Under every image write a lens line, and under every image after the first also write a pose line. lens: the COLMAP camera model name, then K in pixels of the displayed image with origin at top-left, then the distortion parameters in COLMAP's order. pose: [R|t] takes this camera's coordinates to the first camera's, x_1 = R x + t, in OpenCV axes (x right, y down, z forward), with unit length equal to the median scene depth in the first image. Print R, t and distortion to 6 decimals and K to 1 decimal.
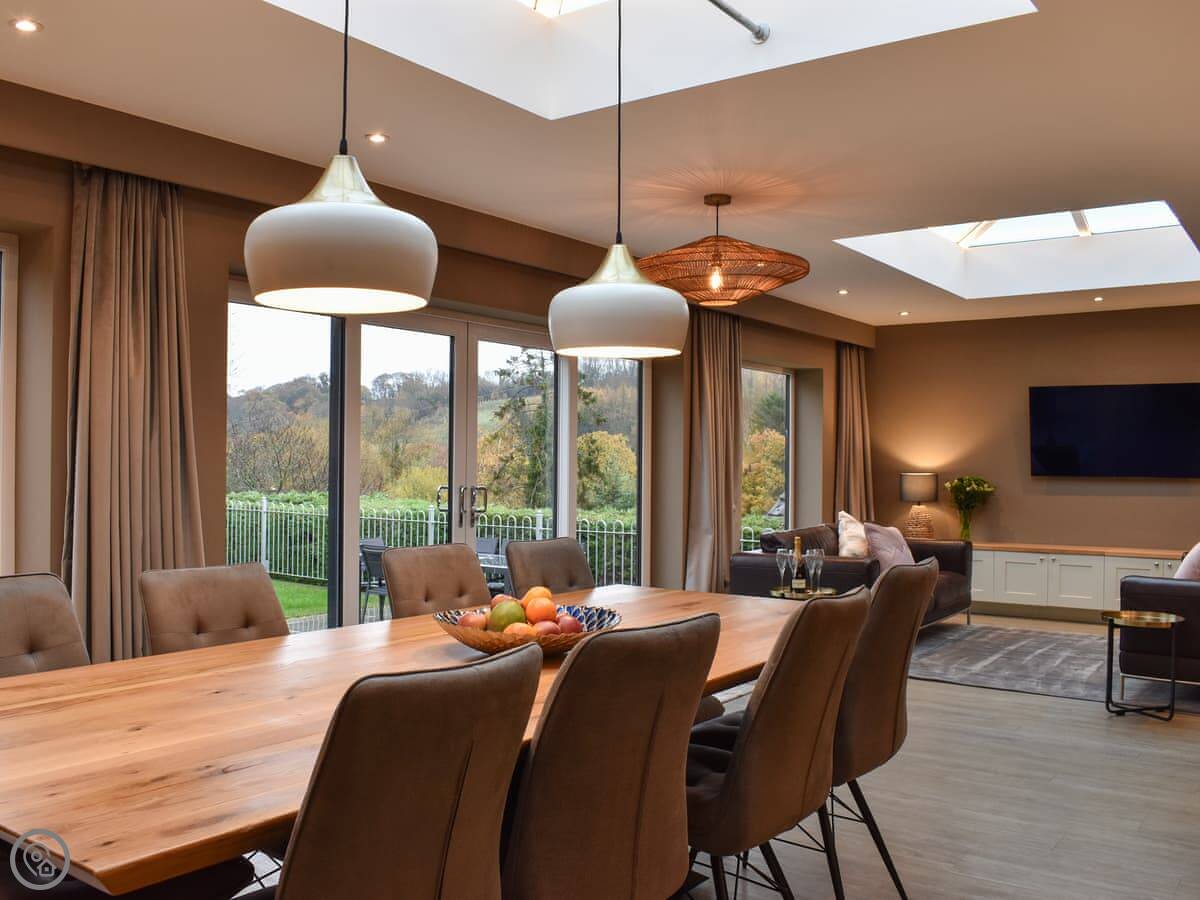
lens RADIAL K [[1105.6, 0, 600.0], [0, 1105.6, 450.0], [0, 0, 1]] dist [-0.076004, 0.000024]
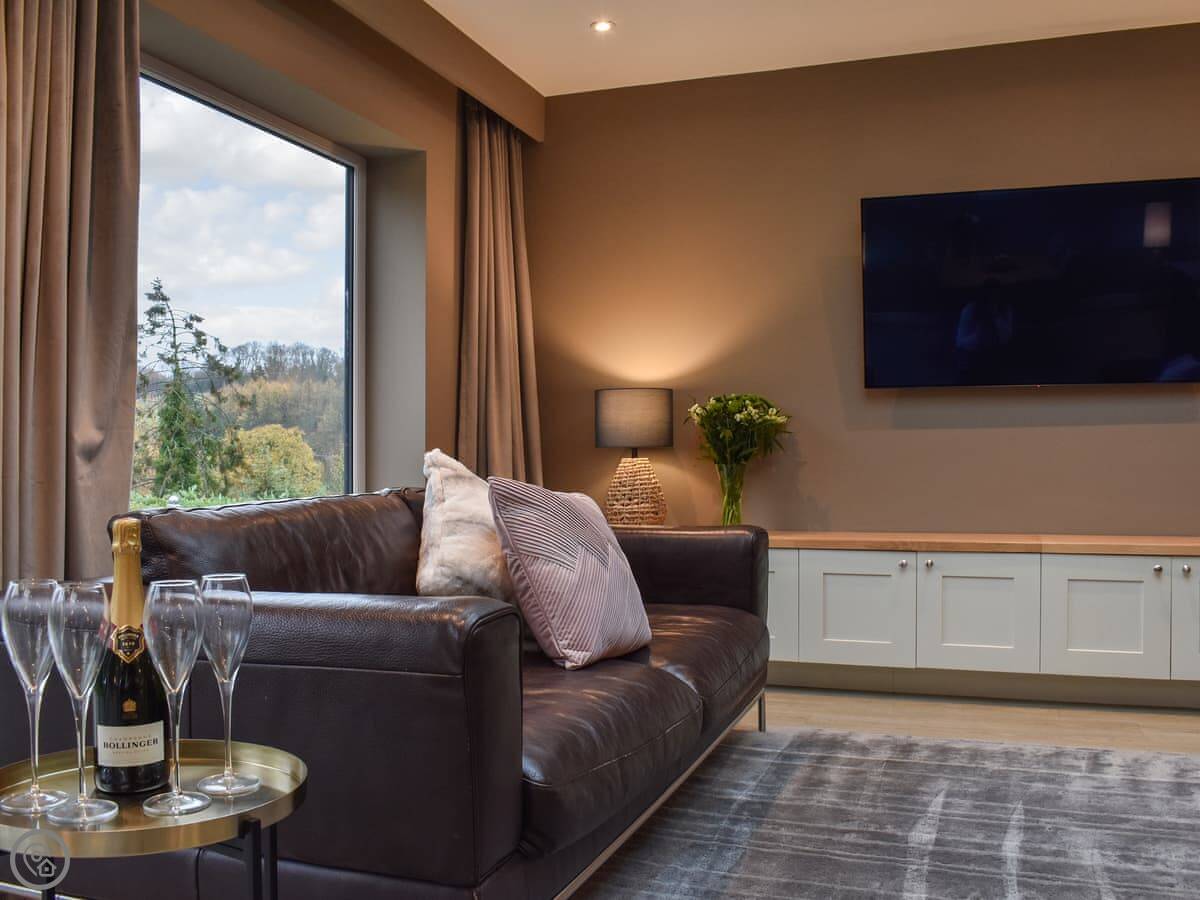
lens RADIAL K [[1105.6, 0, 600.0], [0, 1105.6, 450.0], [0, 0, 1]] dist [-0.076004, 0.000024]
pose [[0.962890, -0.008377, 0.269764, 0.169403], [0.008291, 0.999965, 0.001459, 0.053343], [-0.269767, 0.000832, 0.962925, 0.625888]]
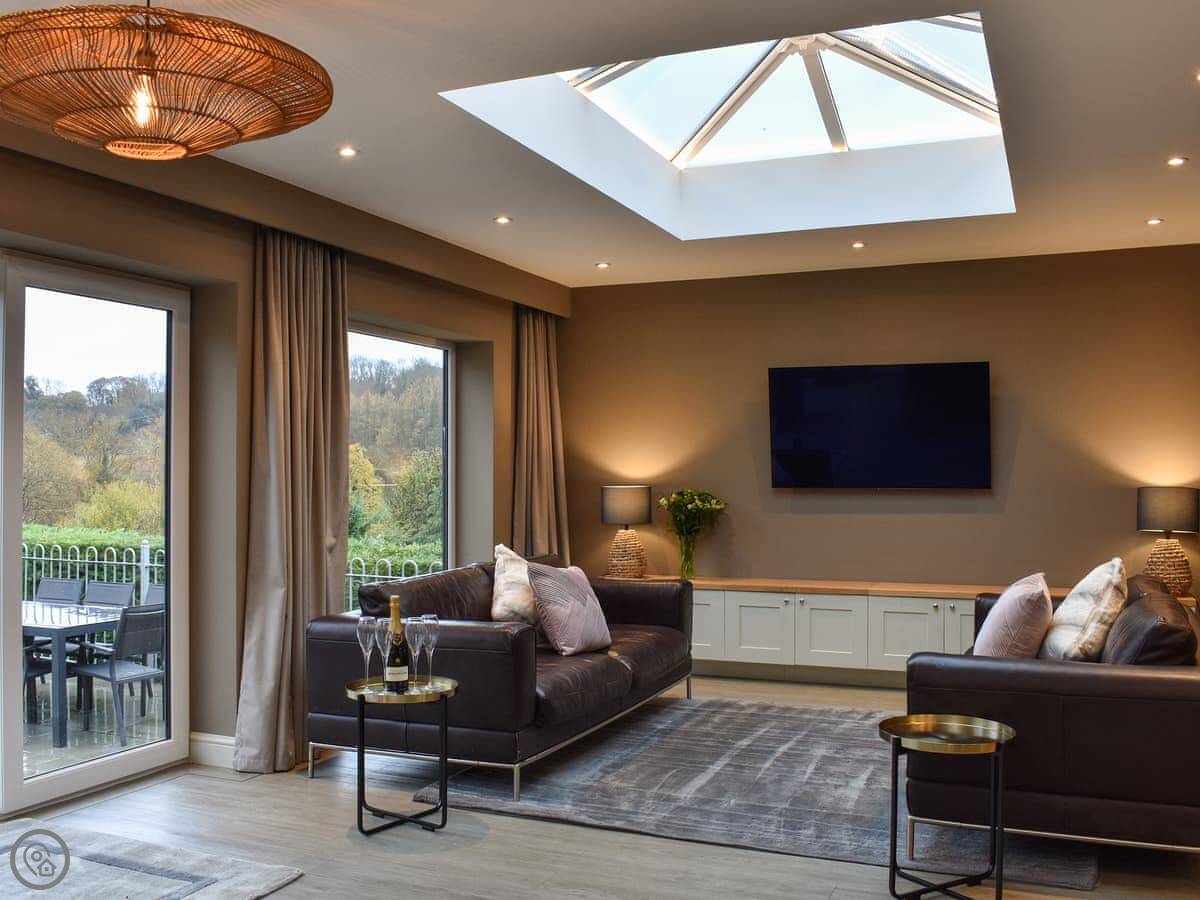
lens RADIAL K [[1138.9, 0, 624.1], [0, 1138.9, 452.8], [0, 0, 1]] dist [-0.083194, -0.001575]
pose [[0.971653, -0.004757, 0.236363, 0.124746], [0.006453, 0.999959, -0.006404, 0.004583], [-0.236323, 0.007748, 0.971644, 0.297257]]
